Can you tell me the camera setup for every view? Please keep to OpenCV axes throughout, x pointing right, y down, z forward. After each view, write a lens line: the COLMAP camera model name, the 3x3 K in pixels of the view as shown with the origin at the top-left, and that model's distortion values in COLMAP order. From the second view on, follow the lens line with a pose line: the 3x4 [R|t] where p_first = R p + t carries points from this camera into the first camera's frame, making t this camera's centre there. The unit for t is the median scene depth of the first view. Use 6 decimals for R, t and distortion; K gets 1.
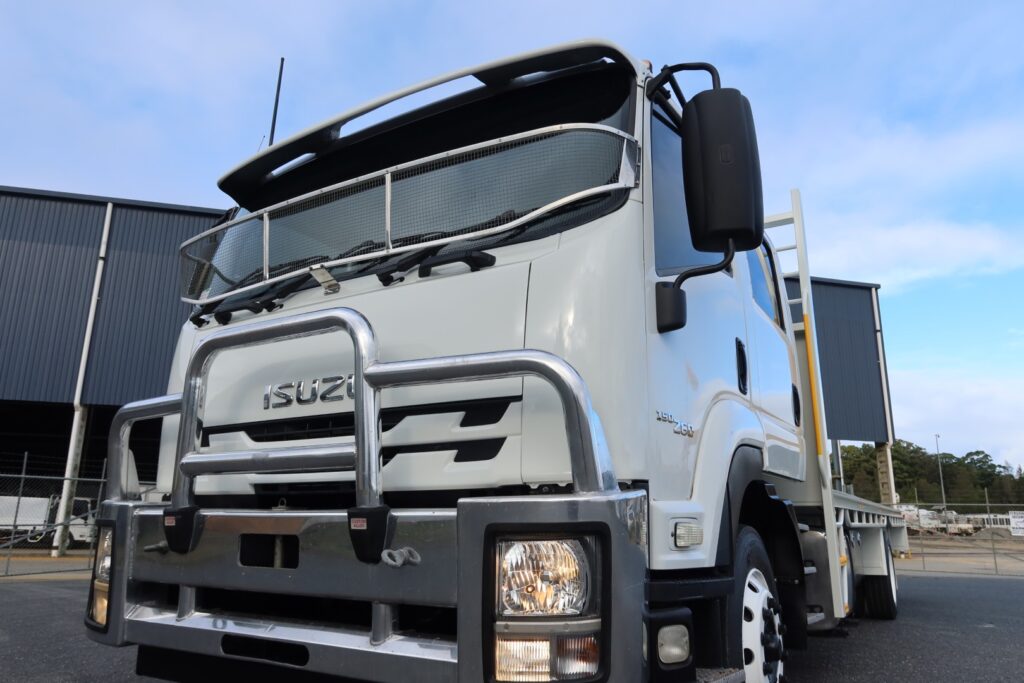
lens RADIAL K [[708.3, 0, 512.0], [0, 708.3, 341.5], [0, 0, 1]] dist [-0.030495, 0.008888]
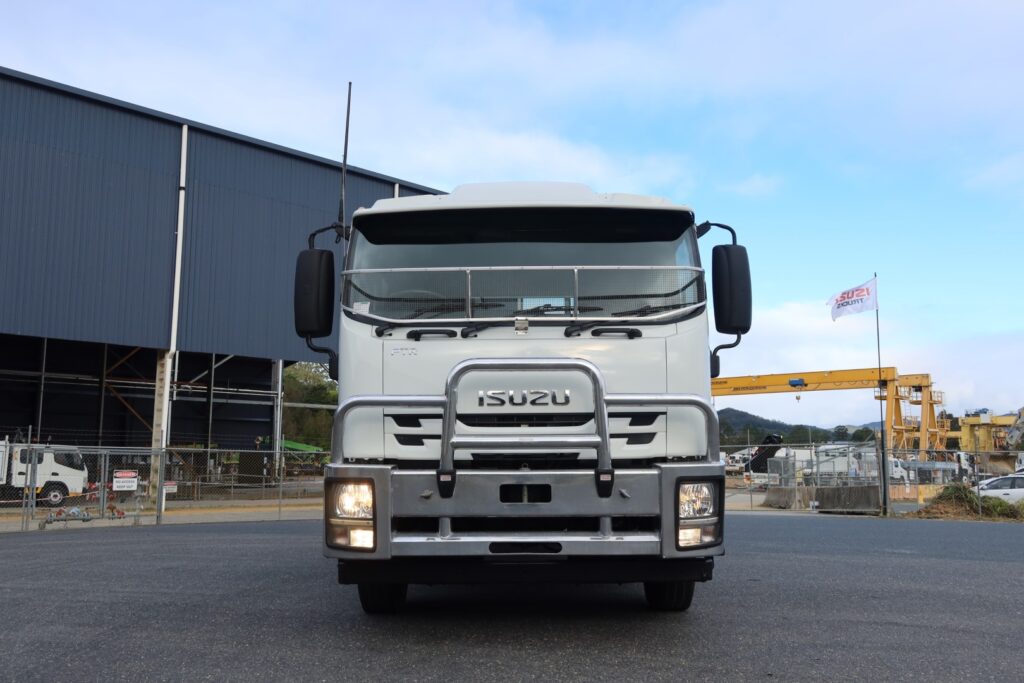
lens RADIAL K [[908.7, 0, 514.0], [0, 908.7, 332.1], [0, 0, 1]] dist [0.010982, 0.004066]
pose [[0.855600, 0.064741, 0.513572, -1.532135], [-0.120078, 0.989908, 0.075258, -0.260917], [-0.503517, -0.126059, 0.854740, -0.846572]]
